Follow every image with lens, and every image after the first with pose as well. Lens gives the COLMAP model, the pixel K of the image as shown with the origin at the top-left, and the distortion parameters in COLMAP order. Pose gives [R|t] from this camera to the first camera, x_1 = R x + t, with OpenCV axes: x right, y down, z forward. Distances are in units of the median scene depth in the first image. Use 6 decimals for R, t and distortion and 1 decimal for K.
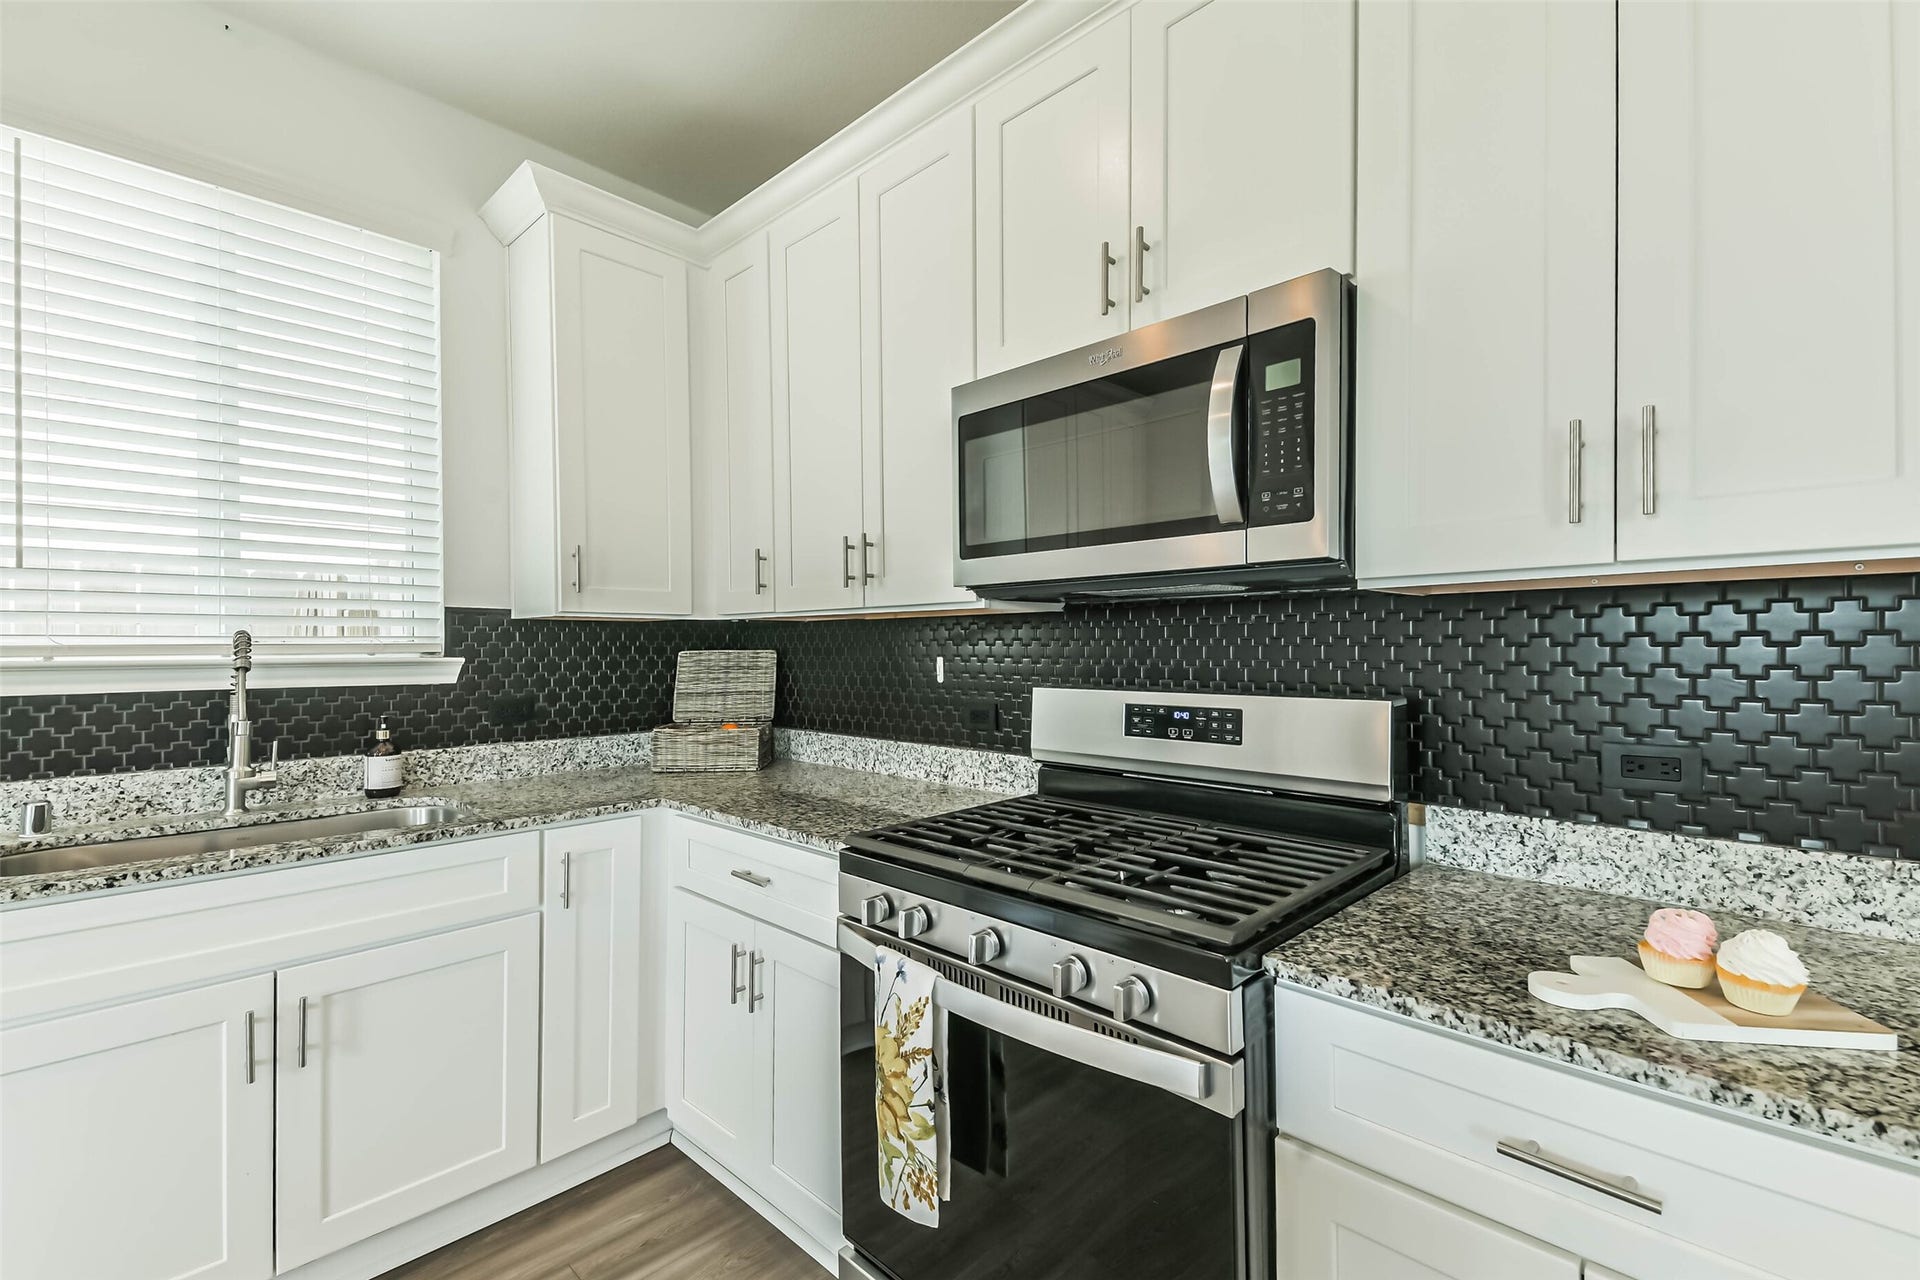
lens RADIAL K [[834.3, 0, 960.0], [0, 834.3, 645.0], [0, 0, 1]] dist [0.039761, -0.012570]
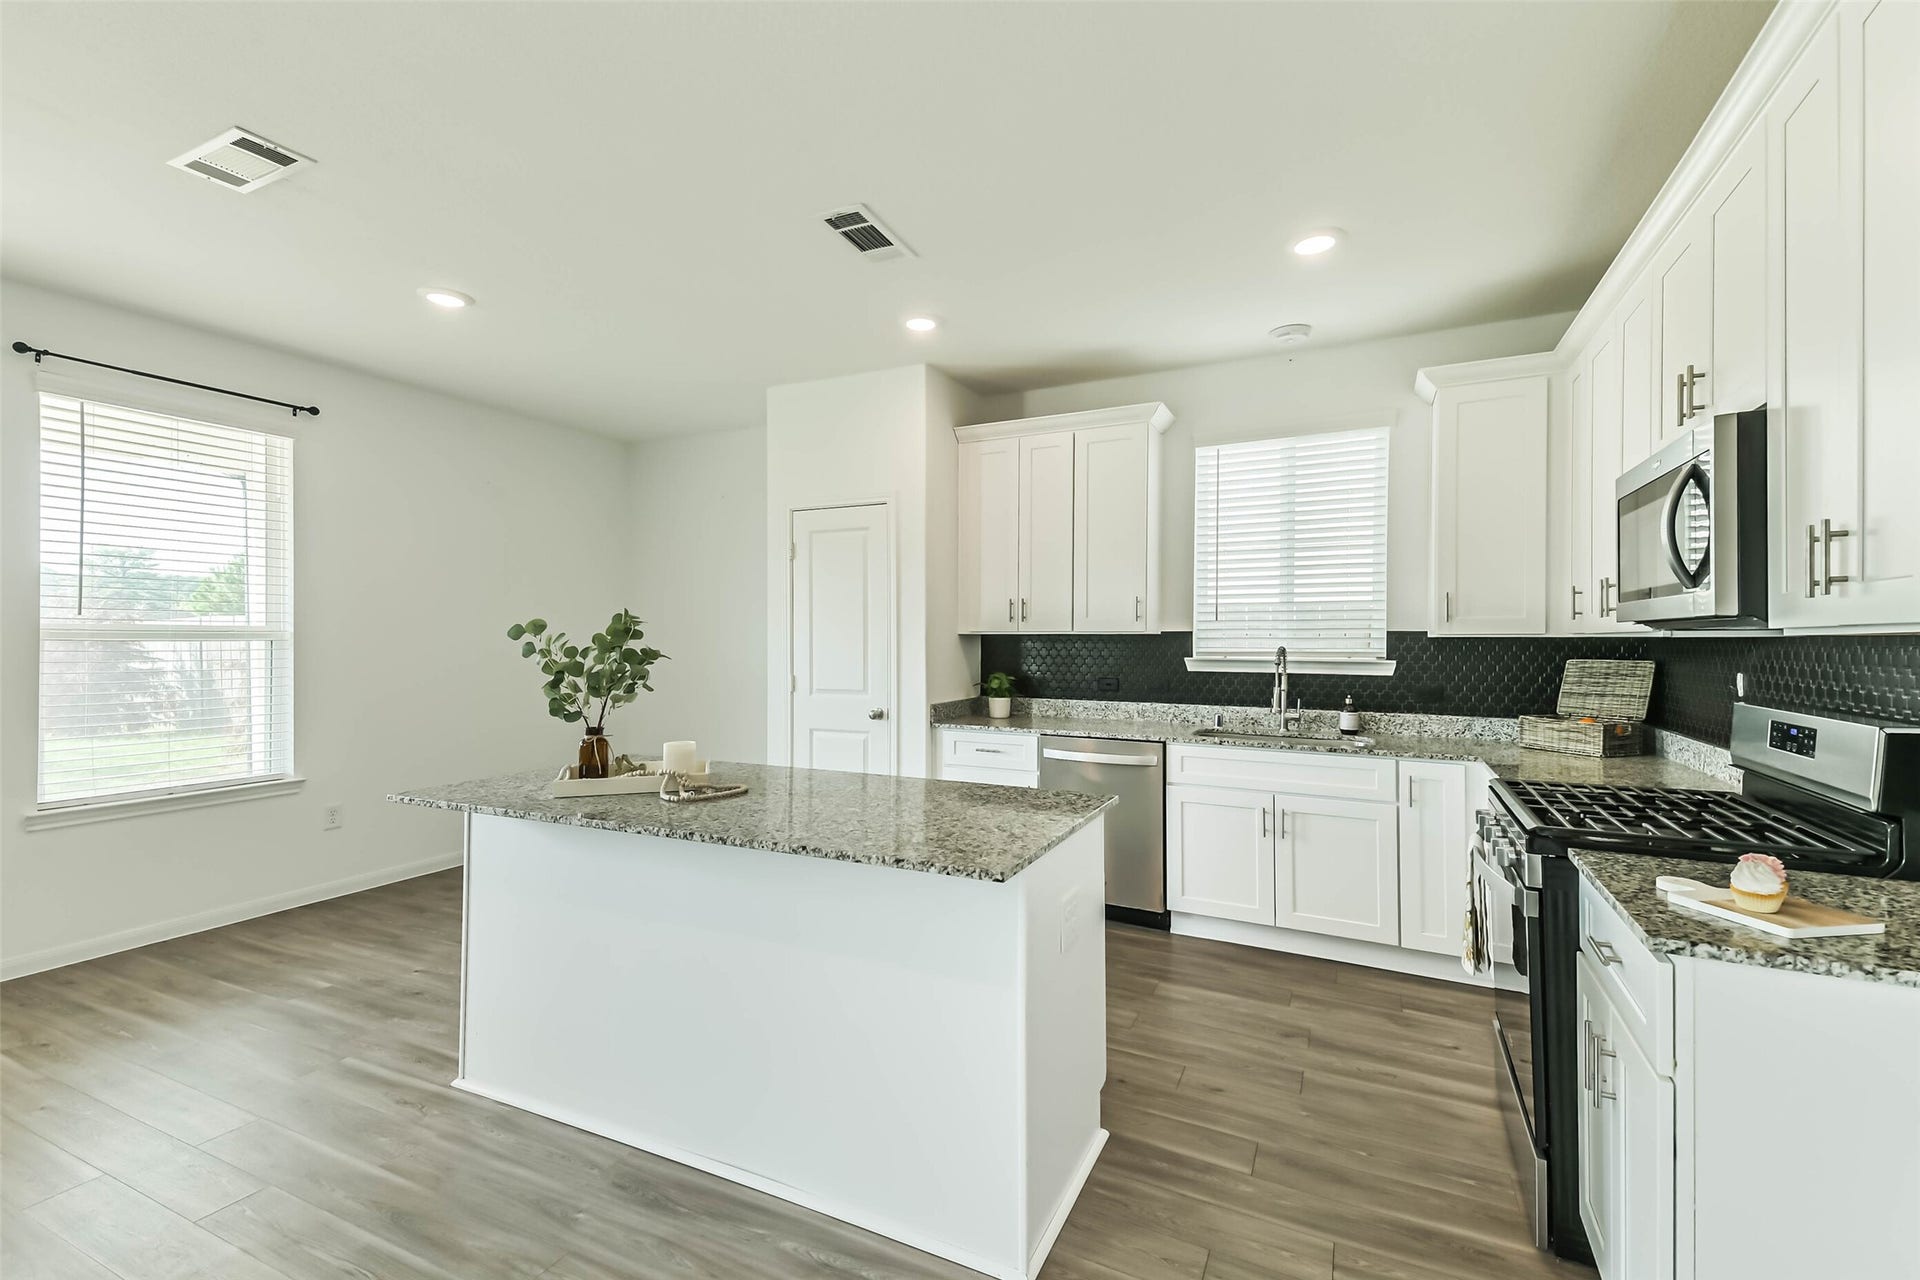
lens RADIAL K [[834.3, 0, 971.6], [0, 834.3, 624.0], [0, 0, 1]] dist [0.039761, -0.012570]
pose [[0.314634, -0.008232, -0.949177, 0.979079], [-0.000687, 0.999960, -0.008900, -0.056059], [0.949213, 0.003452, 0.314616, -0.446586]]
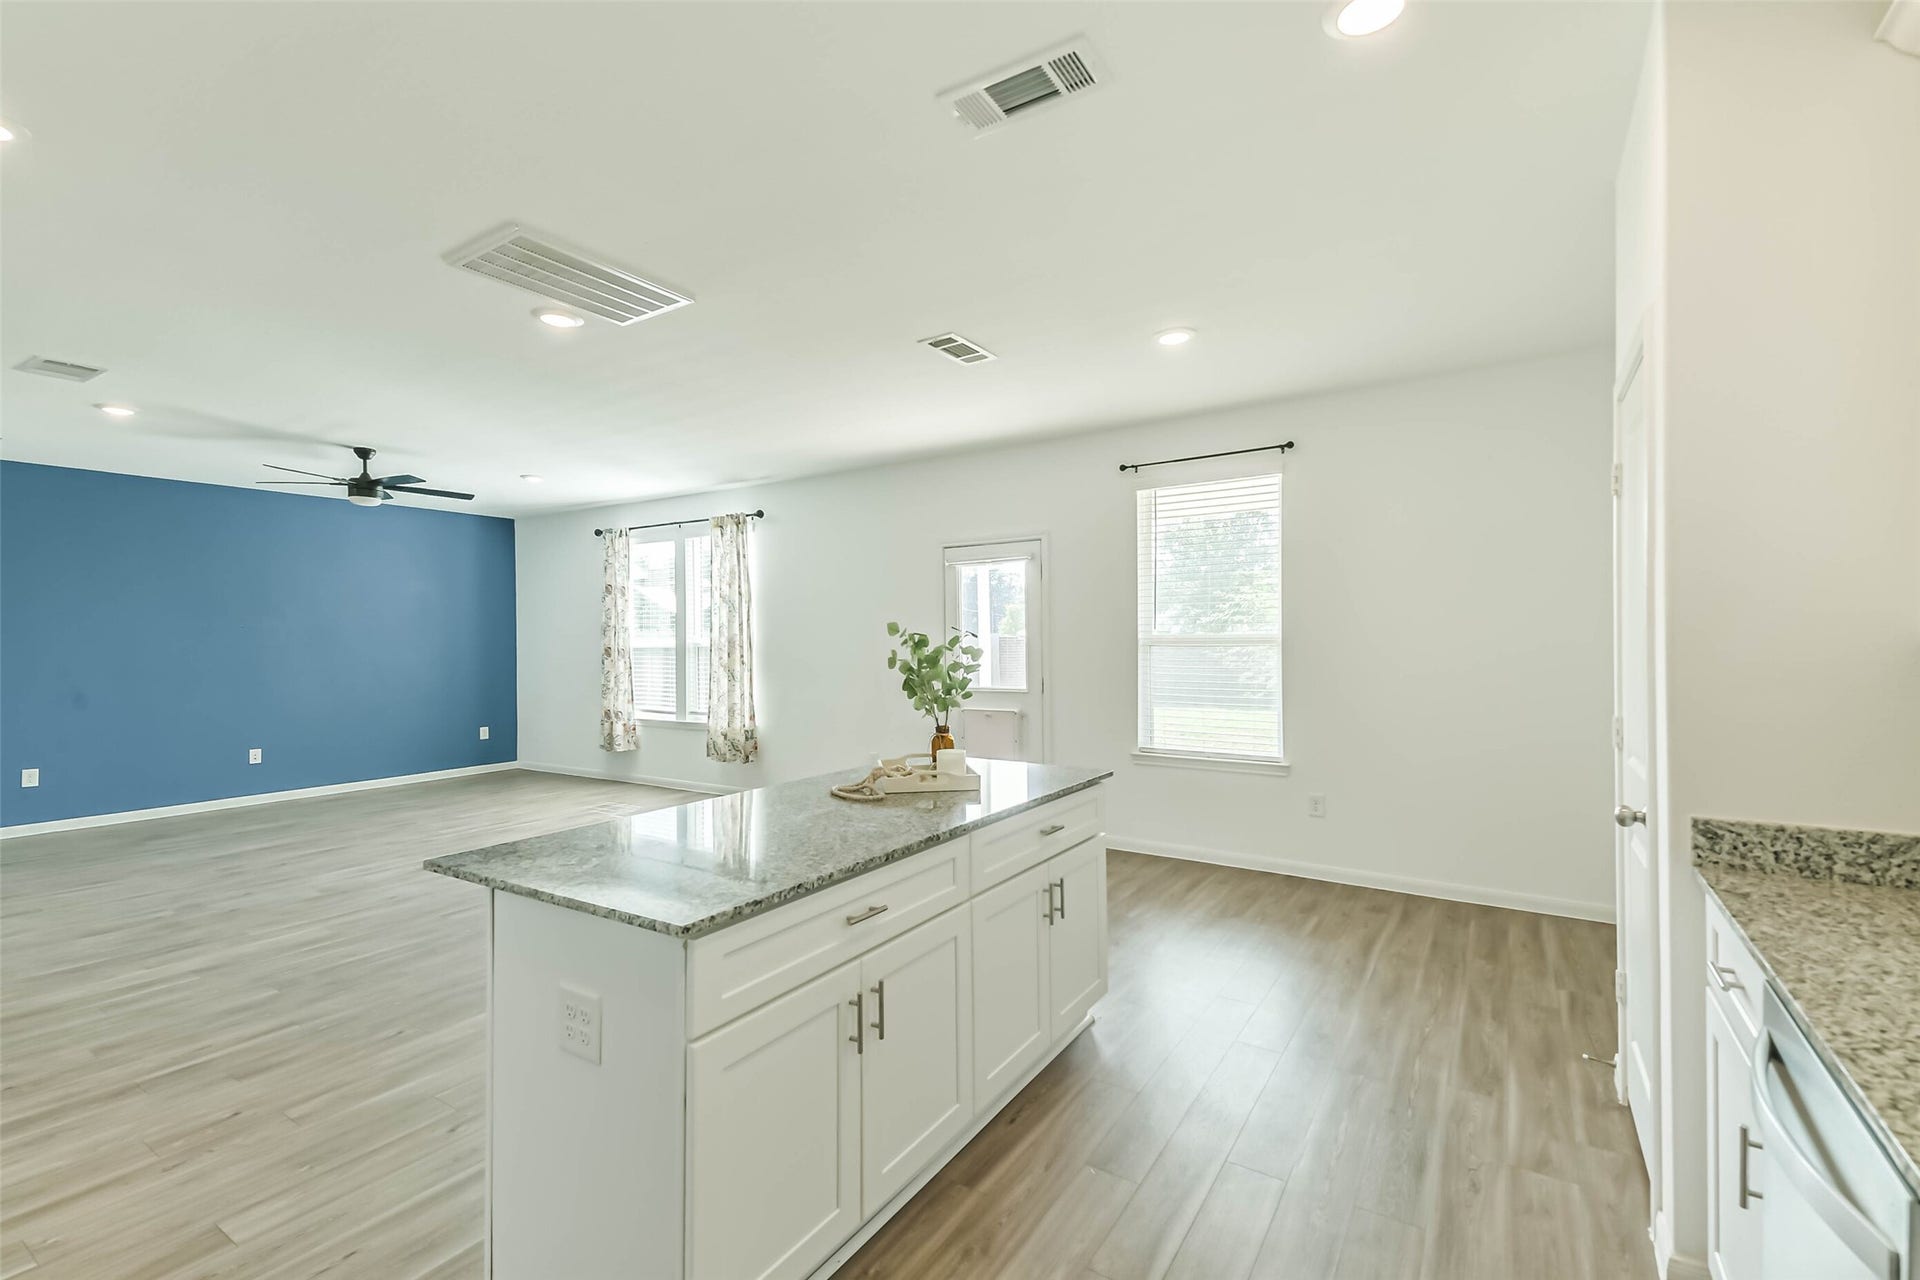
lens RADIAL K [[834.3, 0, 965.2], [0, 834.3, 635.5], [0, 0, 1]] dist [0.039761, -0.012570]
pose [[-0.982075, 0.008858, -0.188283, -0.341681], [0.010162, 0.999931, -0.005961, -0.058486], [0.188217, -0.007768, -0.982097, 1.018483]]
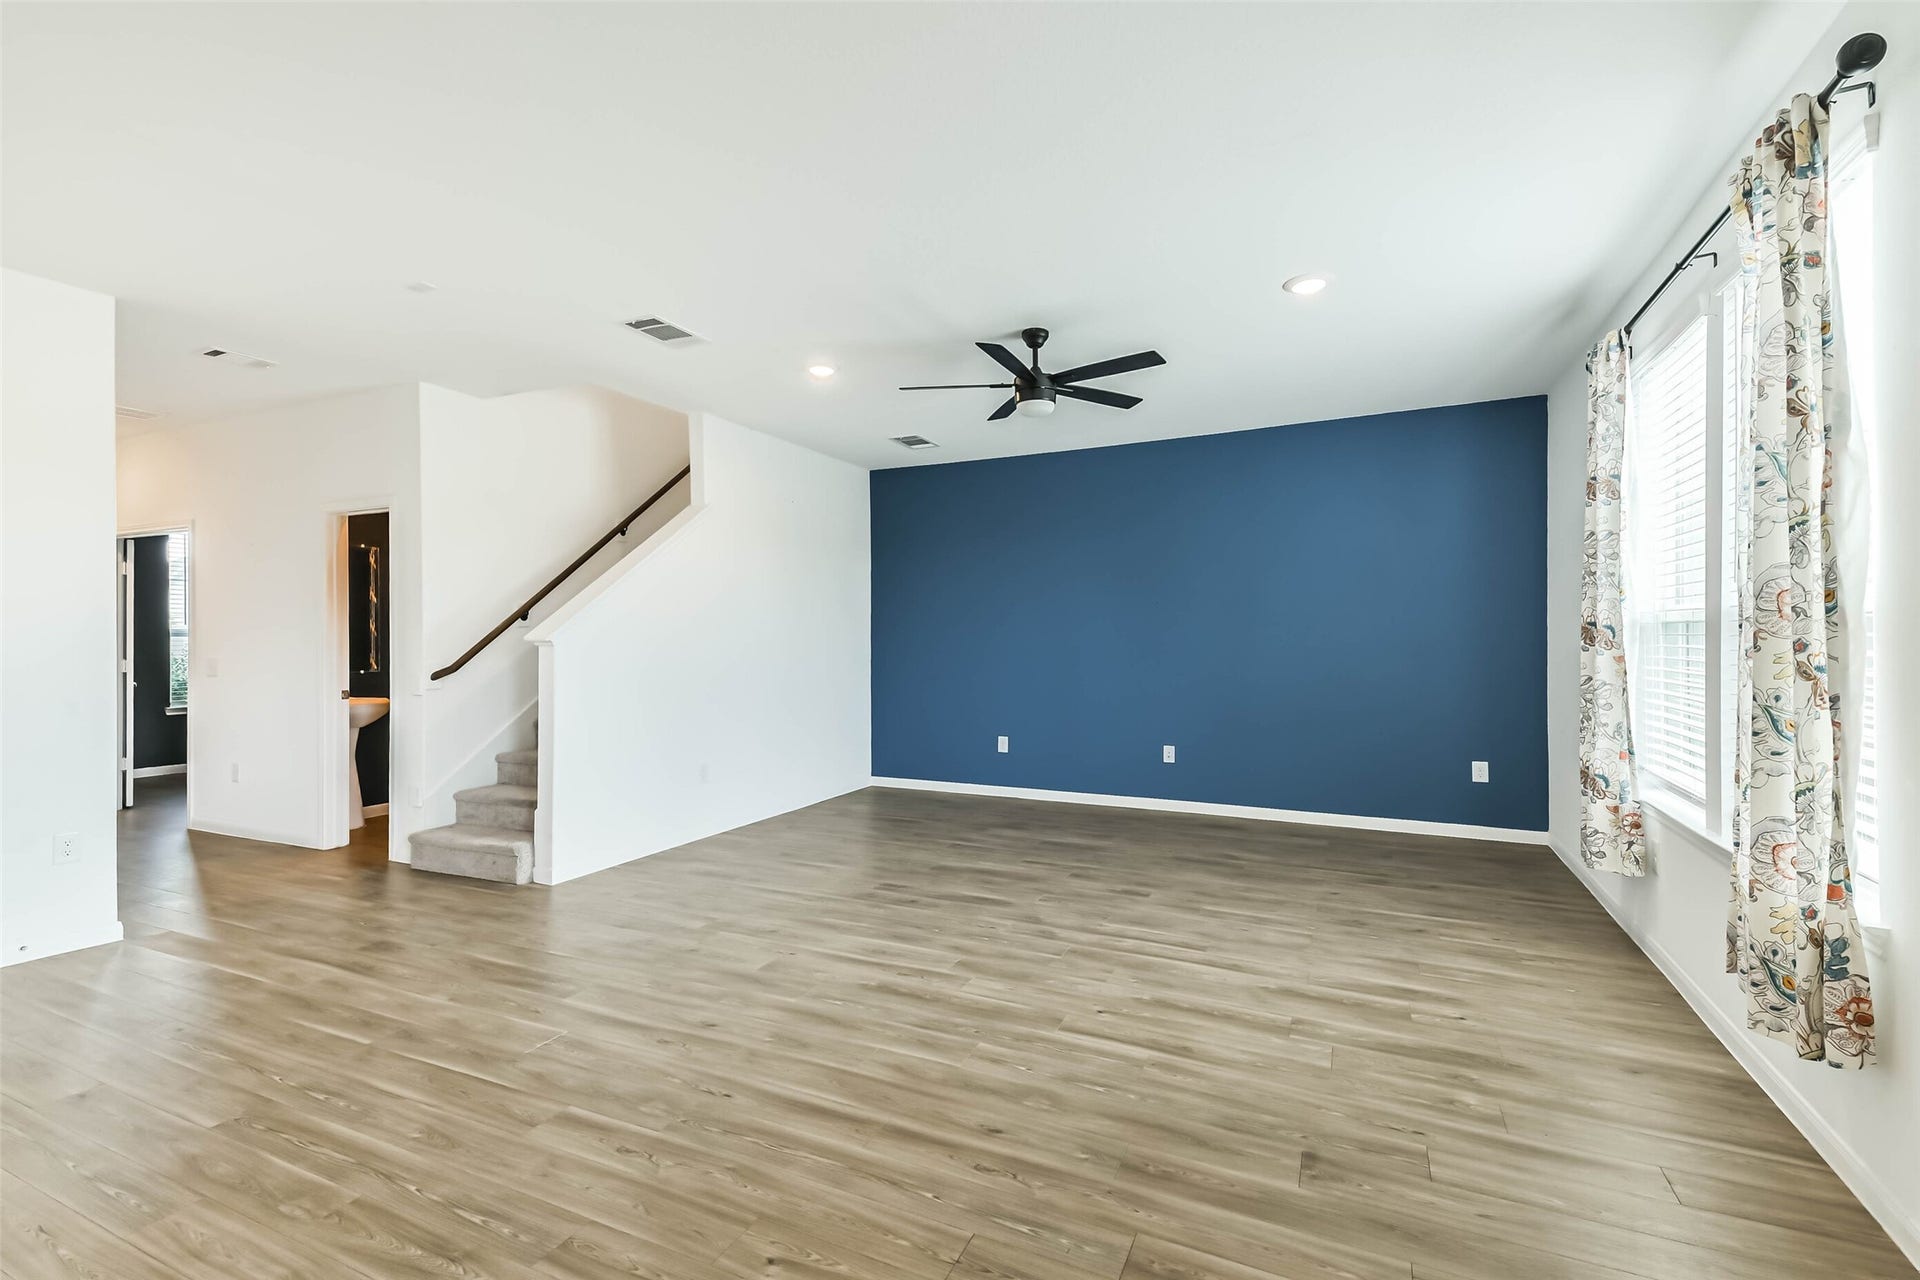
lens RADIAL K [[834.3, 0, 954.8], [0, 834.3, 639.7], [0, 0, 1]] dist [0.039761, -0.012570]
pose [[-0.315936, 0.001613, 0.948779, -0.735690], [0.002109, 0.999997, -0.000998, -0.003831], [-0.948778, 0.001685, -0.315939, -1.790046]]
